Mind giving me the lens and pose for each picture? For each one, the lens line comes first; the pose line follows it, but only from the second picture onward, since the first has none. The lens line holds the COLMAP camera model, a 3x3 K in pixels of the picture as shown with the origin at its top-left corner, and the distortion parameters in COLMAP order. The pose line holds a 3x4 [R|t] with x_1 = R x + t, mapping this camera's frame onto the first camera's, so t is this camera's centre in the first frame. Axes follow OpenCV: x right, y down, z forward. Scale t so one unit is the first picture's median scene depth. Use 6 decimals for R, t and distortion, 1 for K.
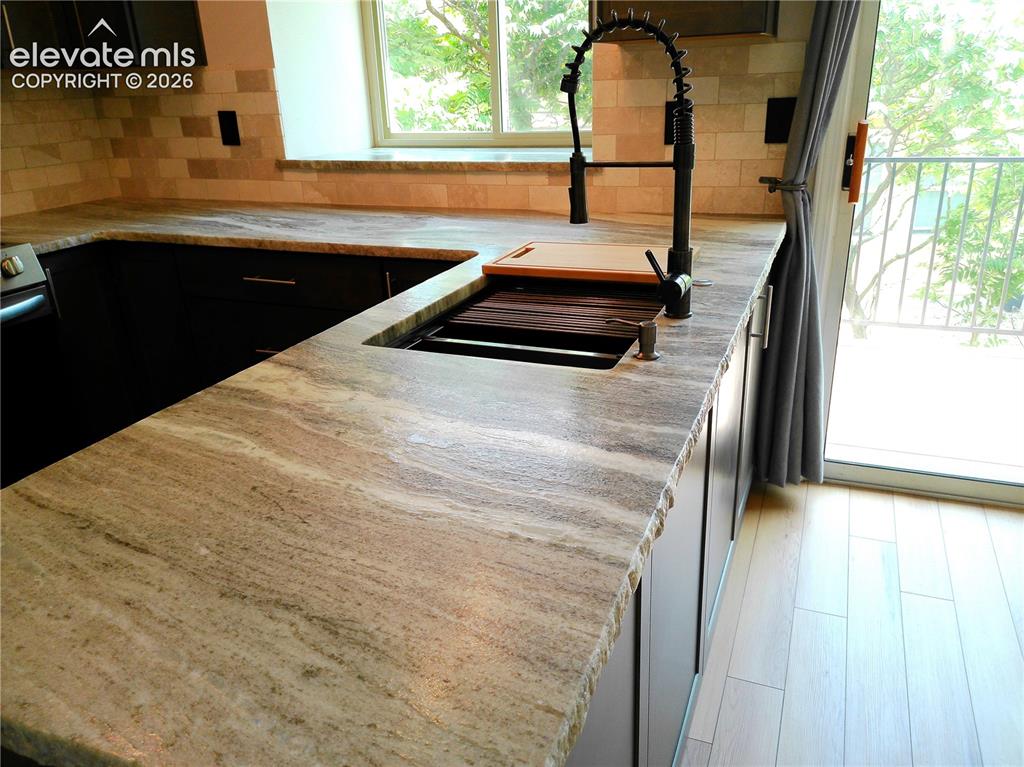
lens RADIAL K [[778.0, 0, 520.4], [0, 778.0, 399.4], [0, 0, 1]] dist [0.078789, -0.084819]
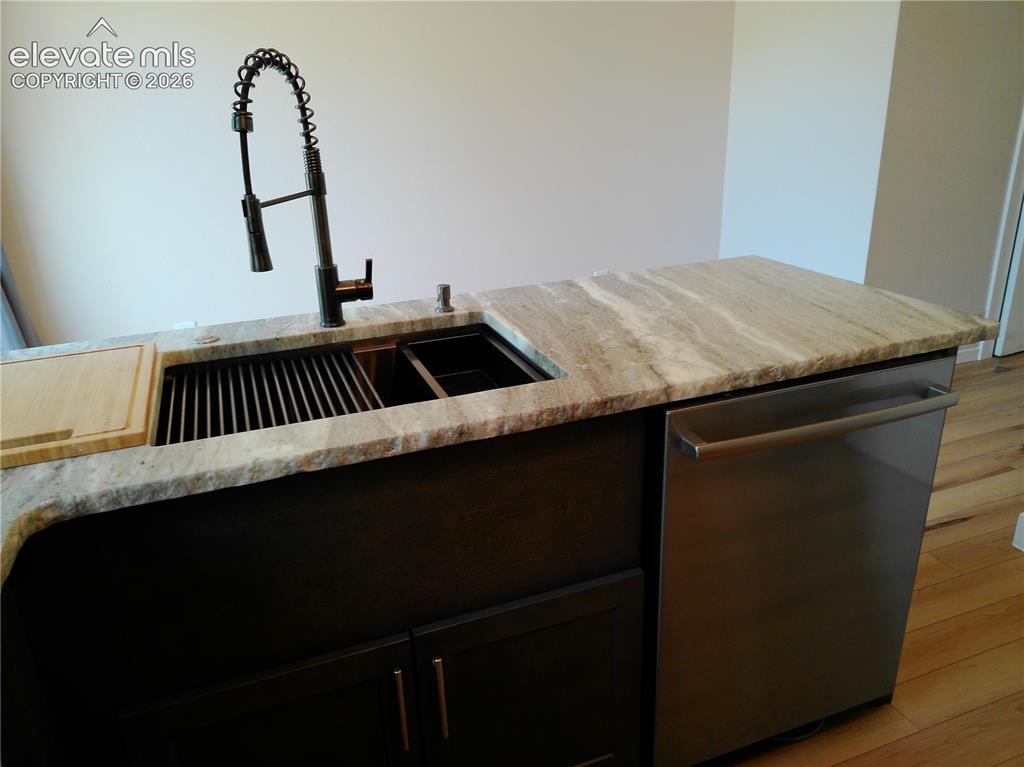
lens RADIAL K [[778.0, 0, 518.8], [0, 778.0, 391.9], [0, 0, 1]] dist [0.078789, -0.084819]
pose [[-0.689990, -0.203574, 0.694602, -0.469775], [0.330697, 0.764961, 0.552697, -0.341448], [-0.643858, 0.611058, -0.460494, 0.852139]]
